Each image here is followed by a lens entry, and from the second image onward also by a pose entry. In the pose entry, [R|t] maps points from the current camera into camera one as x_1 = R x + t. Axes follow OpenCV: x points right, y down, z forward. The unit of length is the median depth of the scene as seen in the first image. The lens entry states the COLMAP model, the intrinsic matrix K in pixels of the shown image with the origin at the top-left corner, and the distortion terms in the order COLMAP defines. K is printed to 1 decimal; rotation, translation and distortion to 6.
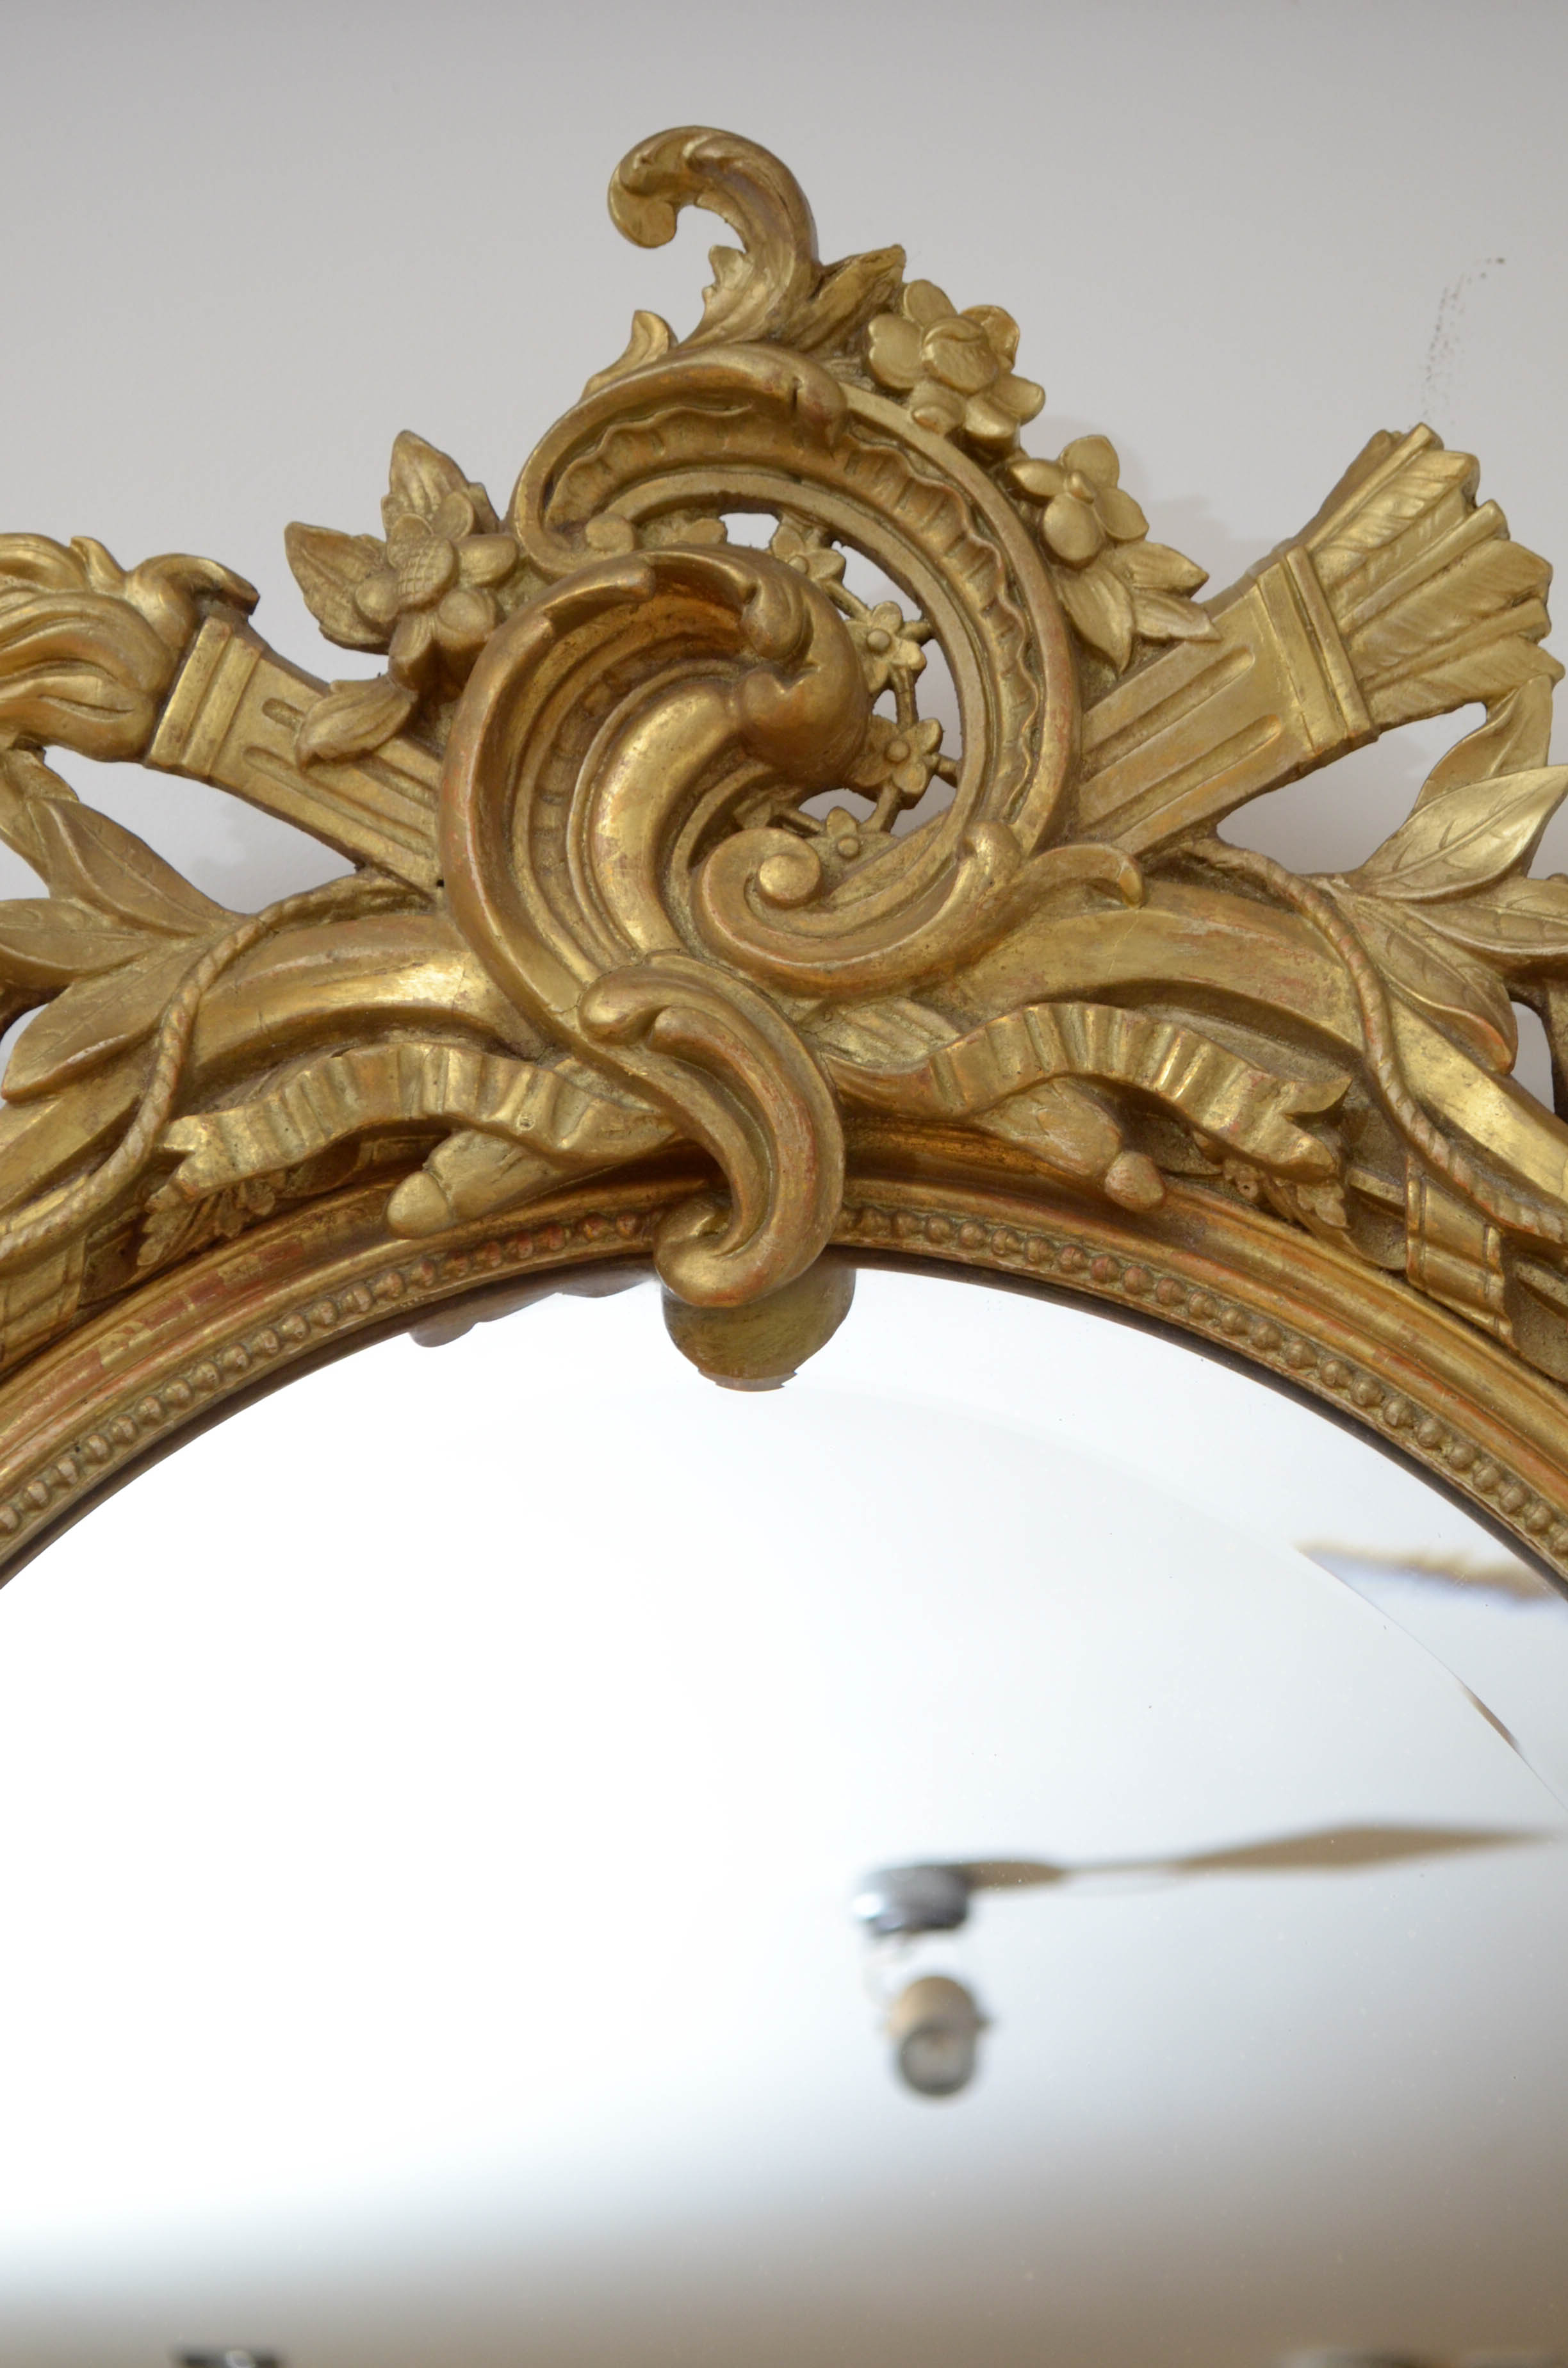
lens RADIAL K [[5320.2, 0, 804.3], [0, 5320.2, 1260.6], [0, 0, 1]] dist [0.046358, 0.000000]
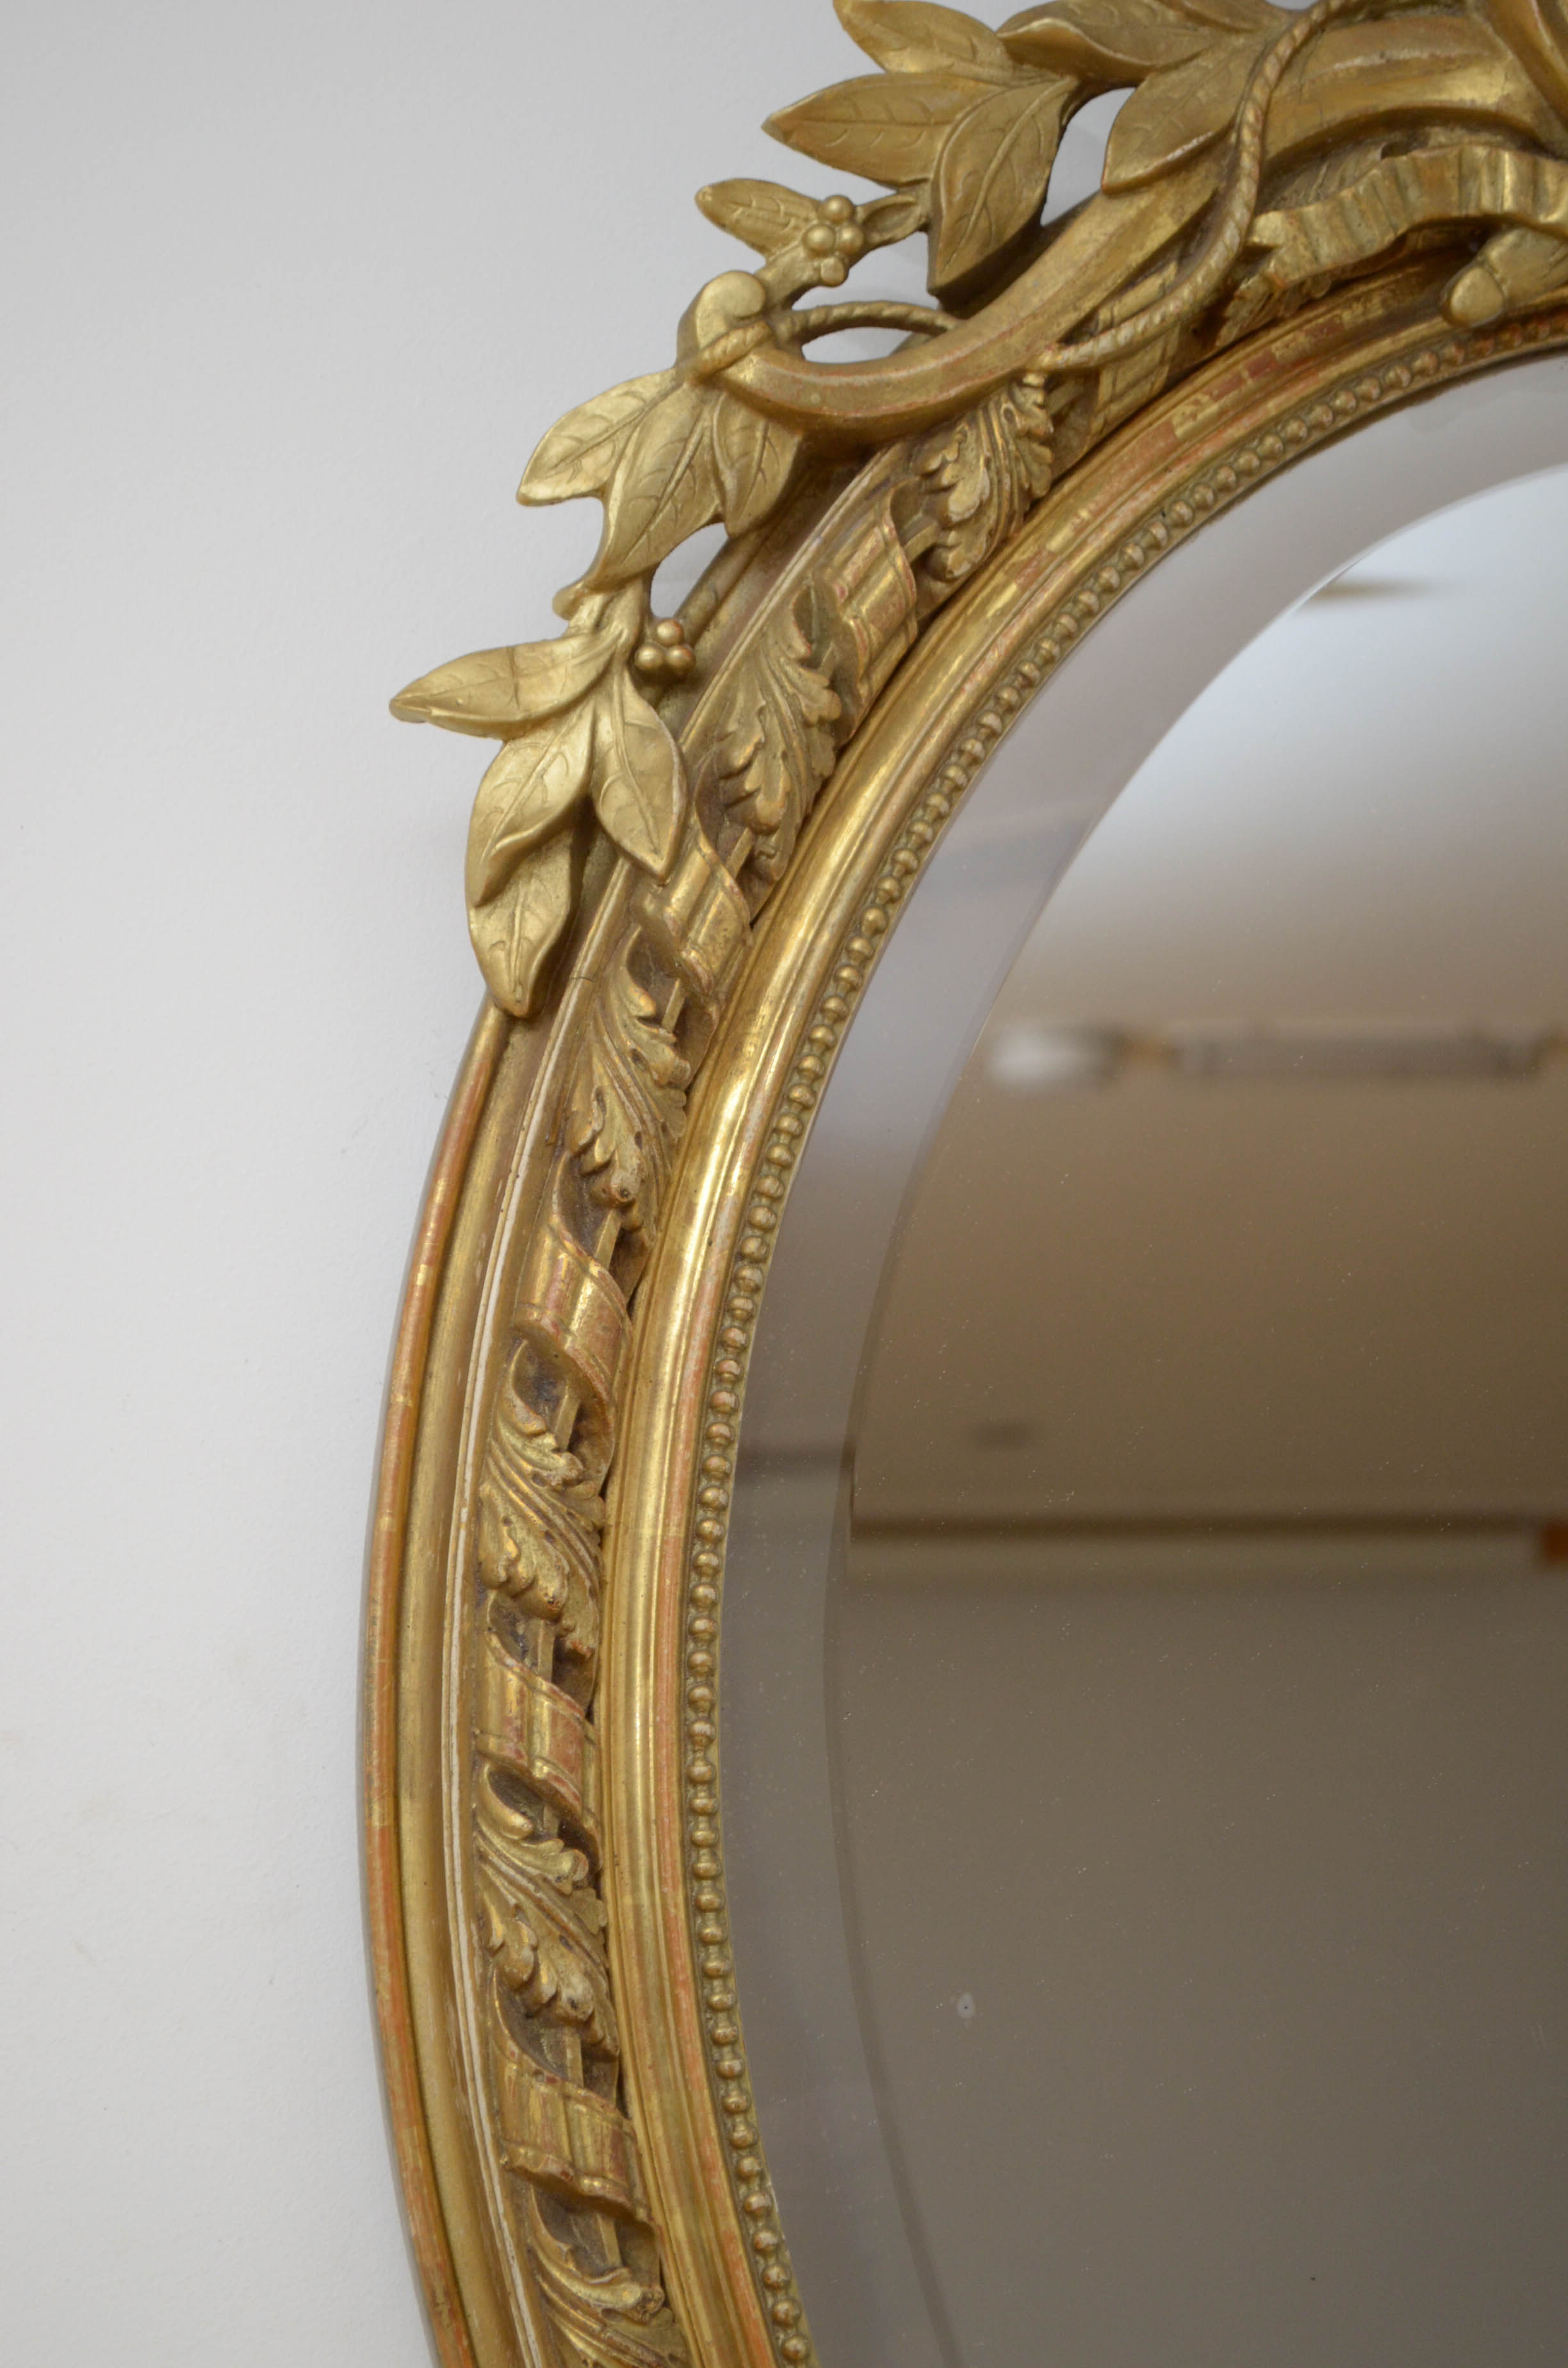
lens RADIAL K [[5320.2, 0, 806.8], [0, 5320.2, 1270.0], [0, 0, 1]] dist [0.046358, 0.000000]
pose [[0.991503, -0.010862, 0.129629, -0.353146], [-0.023395, 0.965369, 0.259838, -0.099106], [-0.127962, -0.260663, 0.956912, -0.102696]]
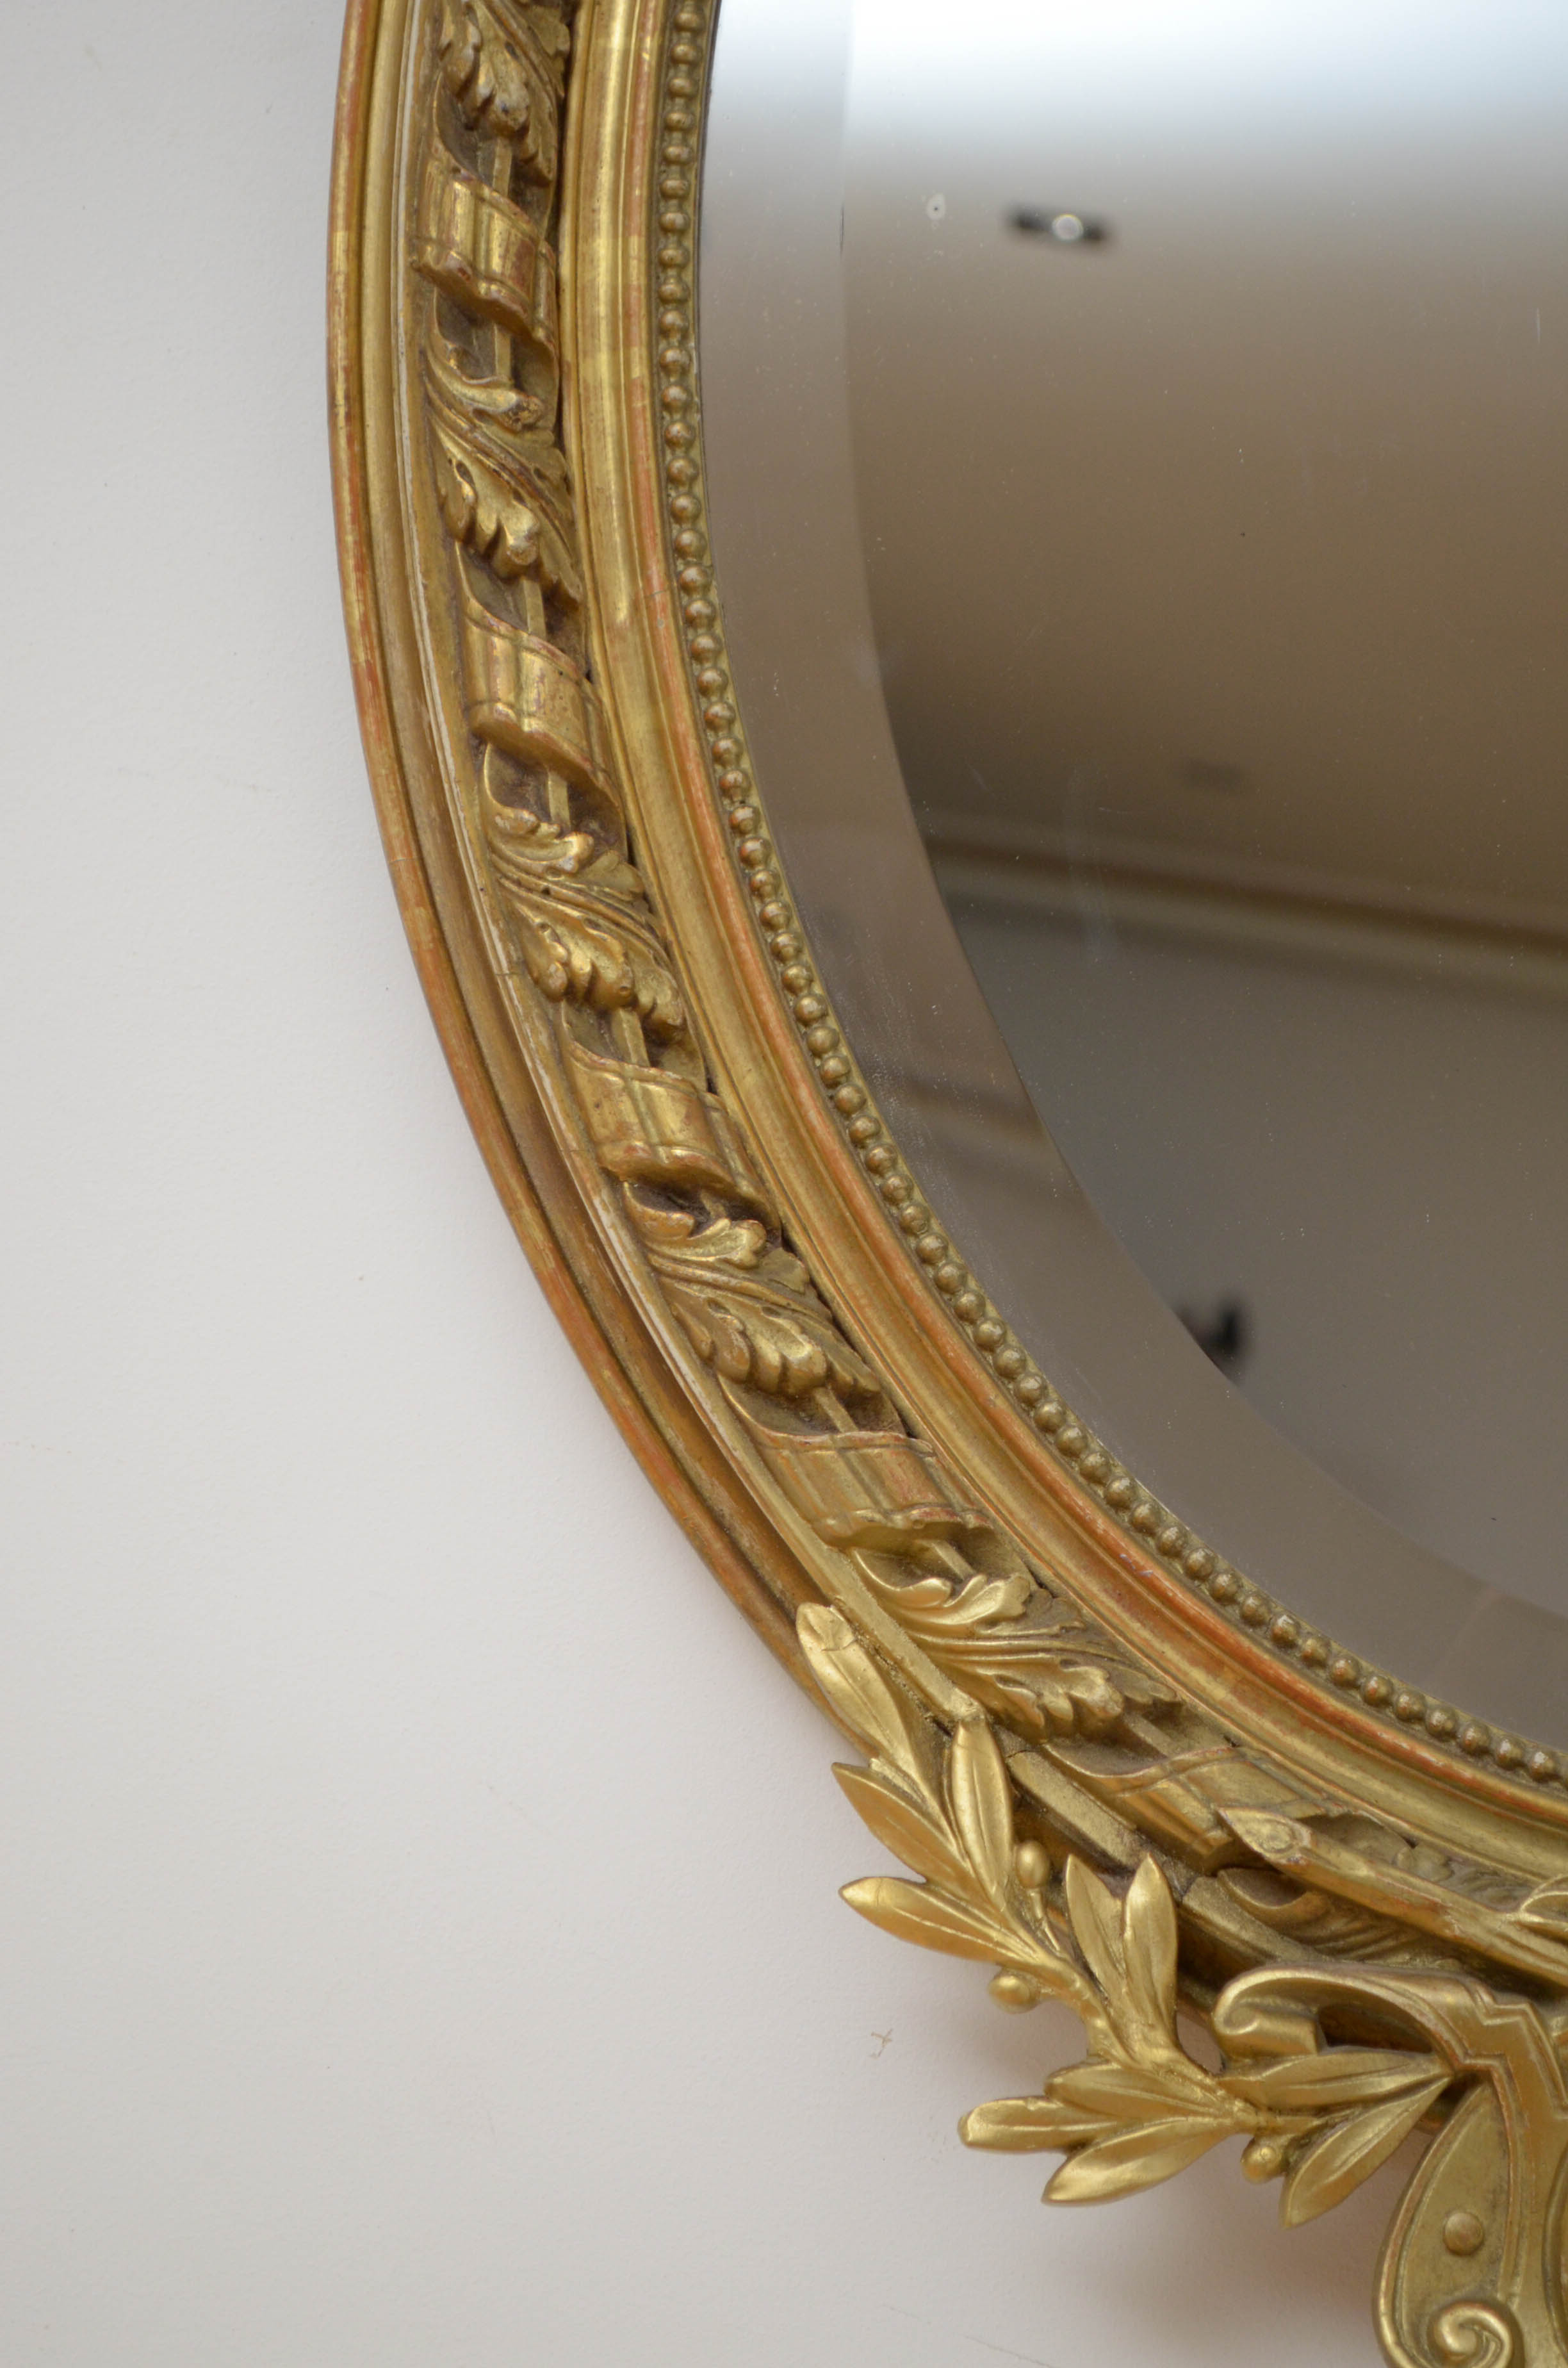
lens RADIAL K [[5320.2, 0, 809.9], [0, 5320.2, 1255.9], [0, 0, 1]] dist [0.046358, 0.000000]
pose [[0.983850, 0.145853, -0.103755, -0.079567], [-0.101210, 0.931411, 0.349613, 0.148078], [0.147631, -0.333466, 0.931131, -0.139060]]
